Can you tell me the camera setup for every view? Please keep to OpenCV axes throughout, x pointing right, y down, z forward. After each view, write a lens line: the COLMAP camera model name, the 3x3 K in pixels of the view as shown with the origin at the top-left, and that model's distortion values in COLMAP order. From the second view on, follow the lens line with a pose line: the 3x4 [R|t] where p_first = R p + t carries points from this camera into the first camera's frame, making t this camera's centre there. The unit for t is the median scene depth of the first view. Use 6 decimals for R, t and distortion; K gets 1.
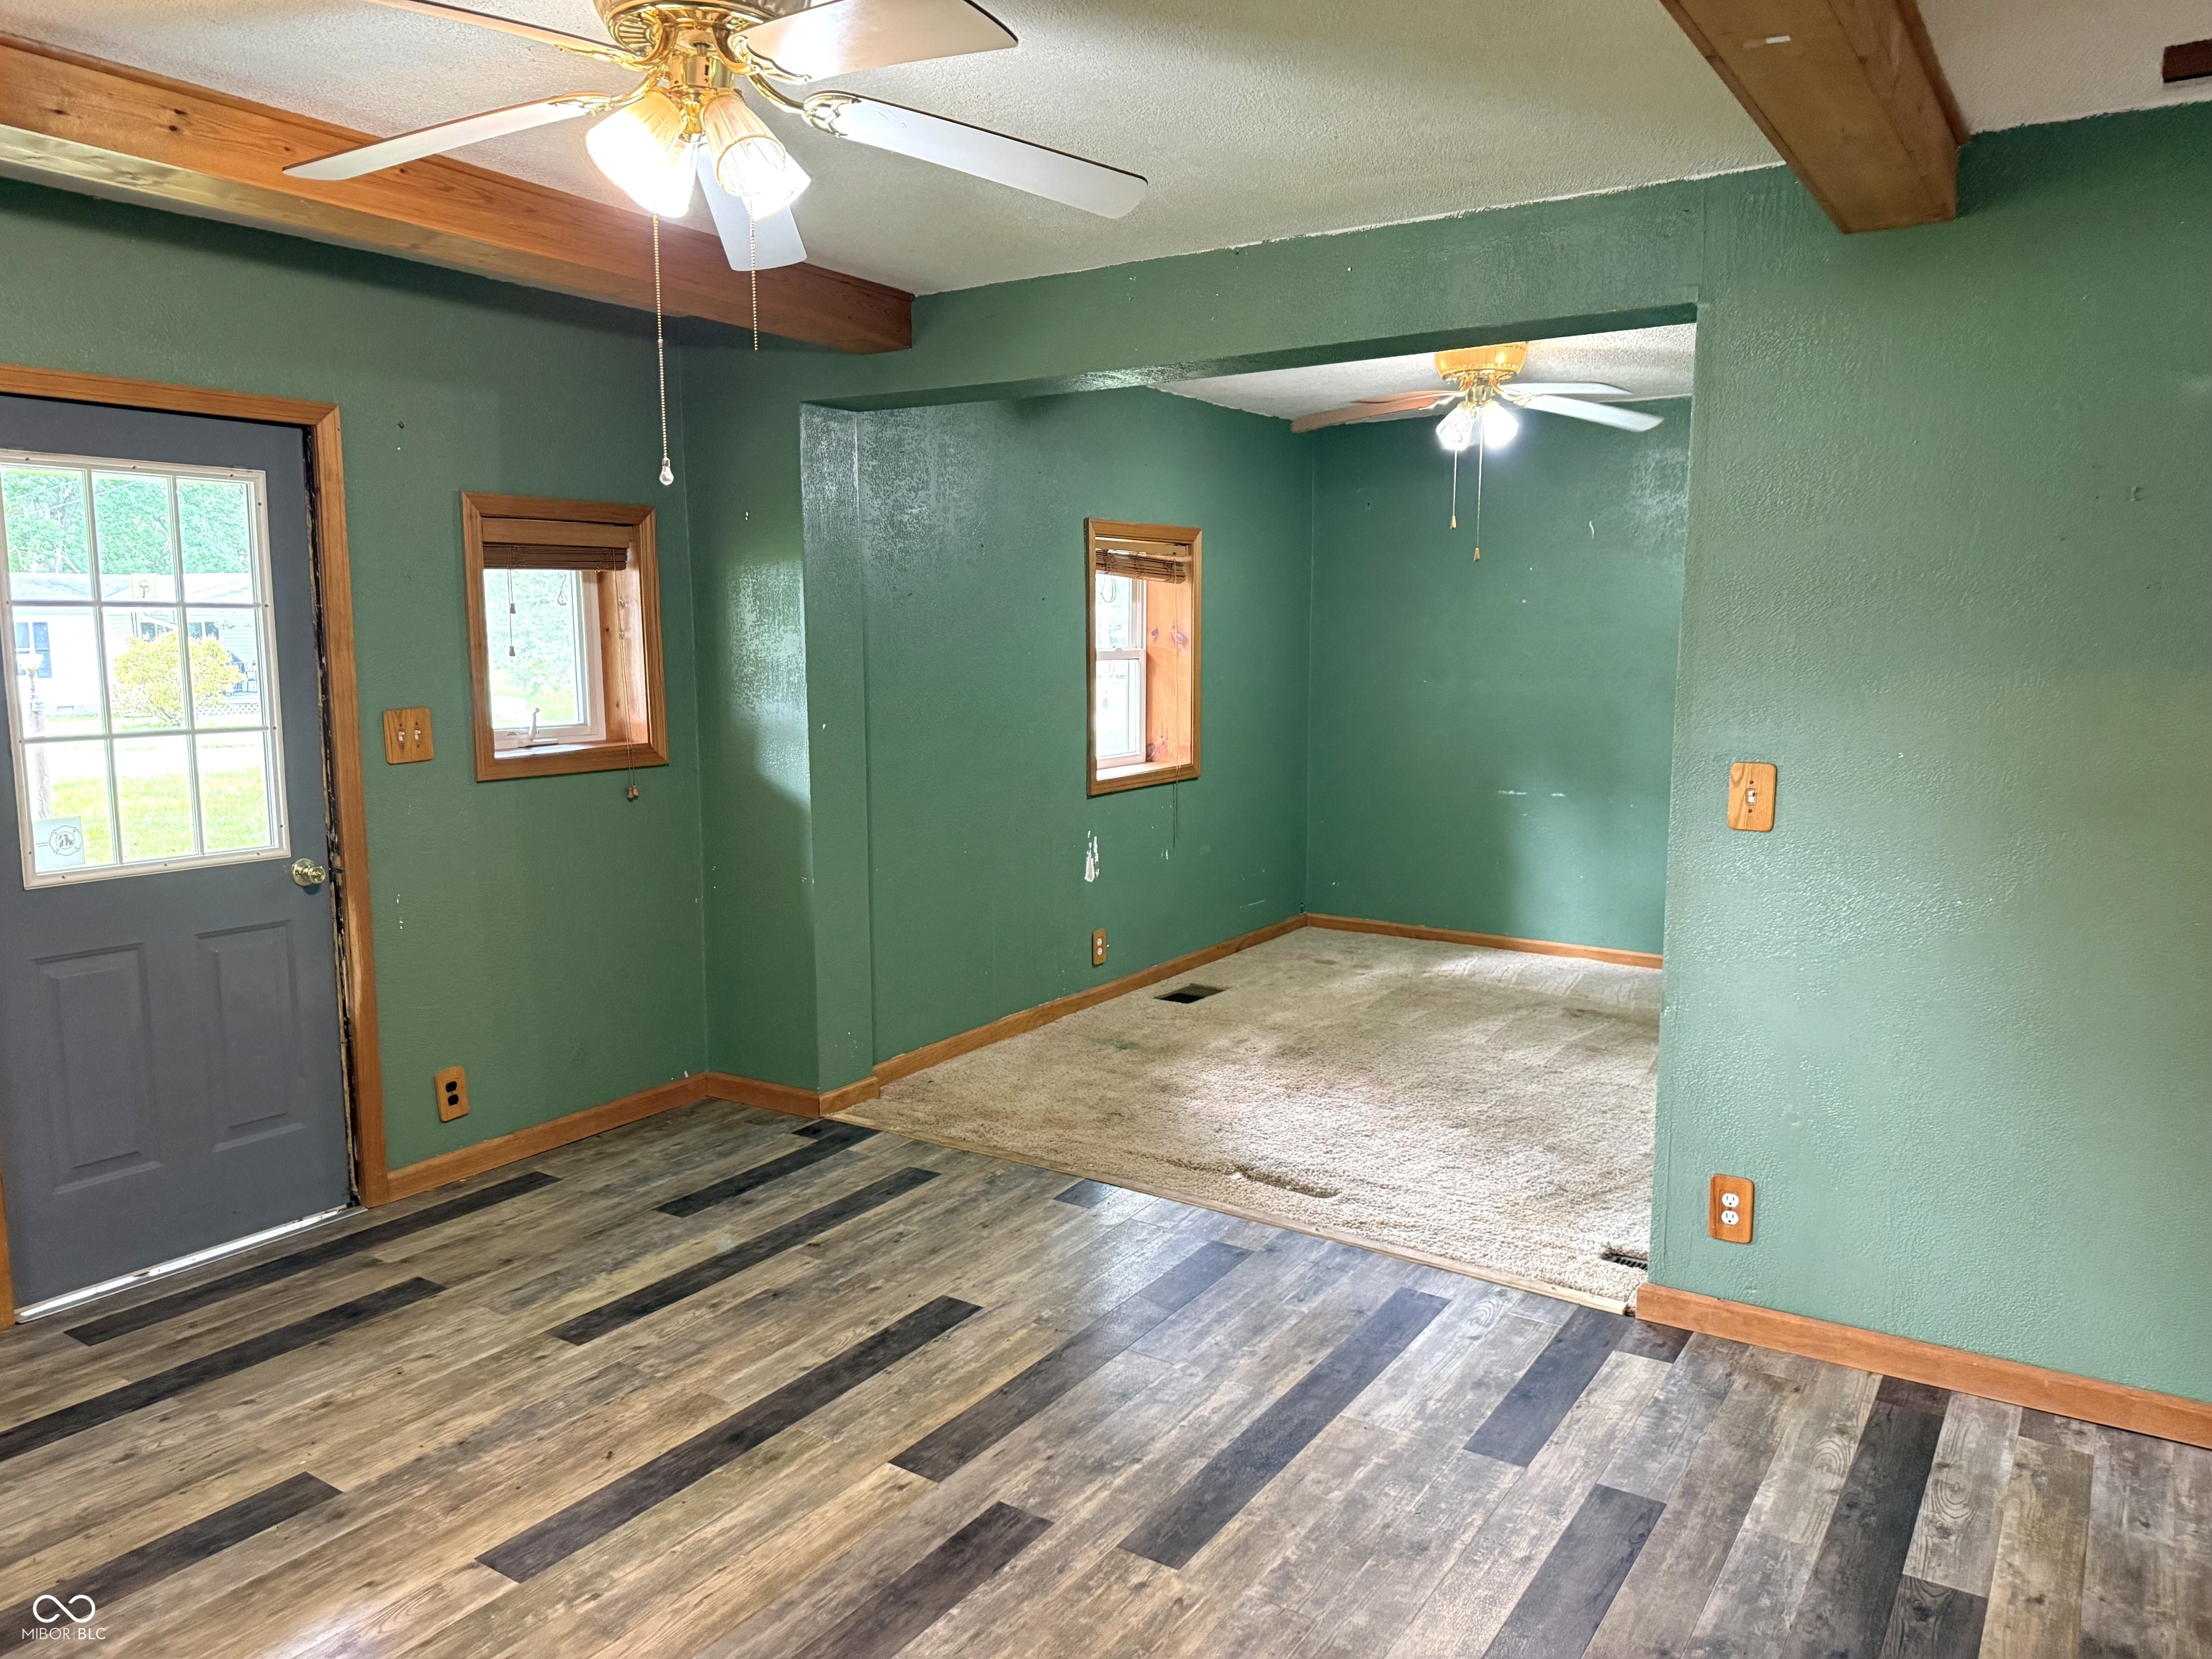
lens RADIAL K [[1556.6, 0, 1114.4], [0, 1556.6, 834.0], [0, 0, 1]] dist [0.178125, -0.328931]
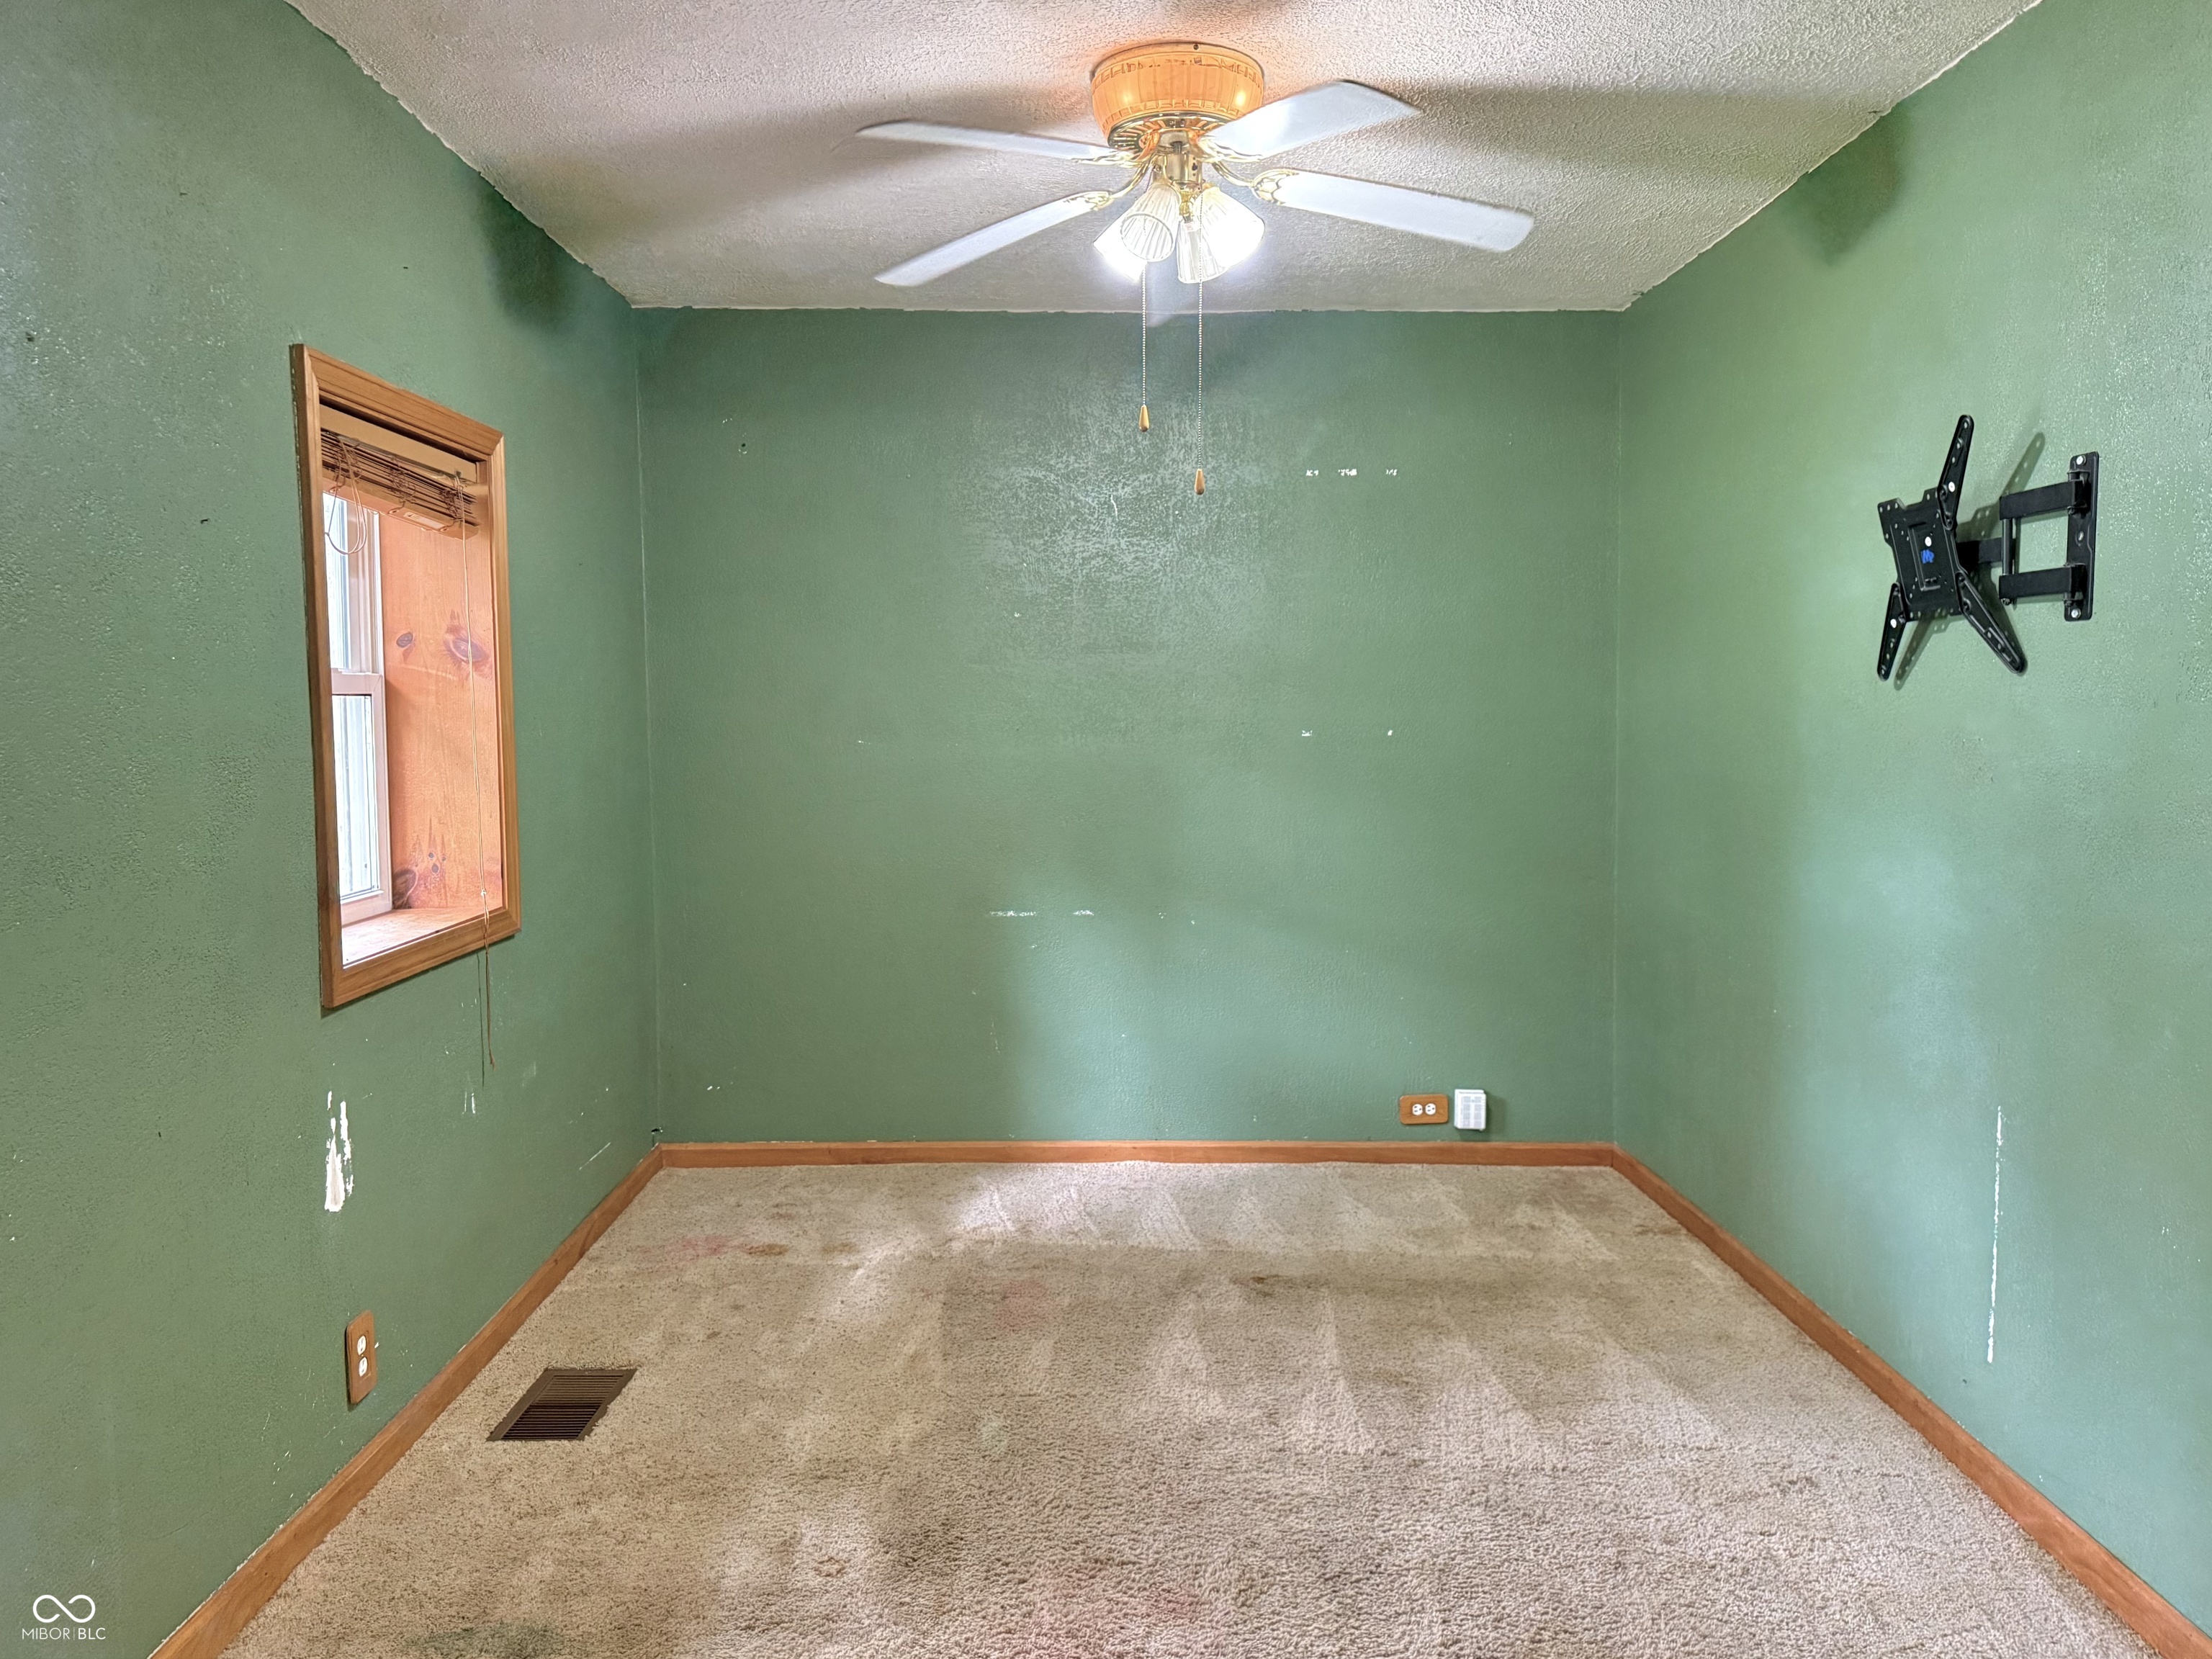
lens RADIAL K [[1556.6, 0, 1114.4], [0, 1556.6, 834.0], [0, 0, 1]] dist [0.178125, -0.328931]
pose [[0.826989, -0.042098, 0.560640, -0.072667], [0.073008, 0.996790, -0.032845, -0.038105], [-0.557458, 0.068093, 0.827408, 0.485610]]
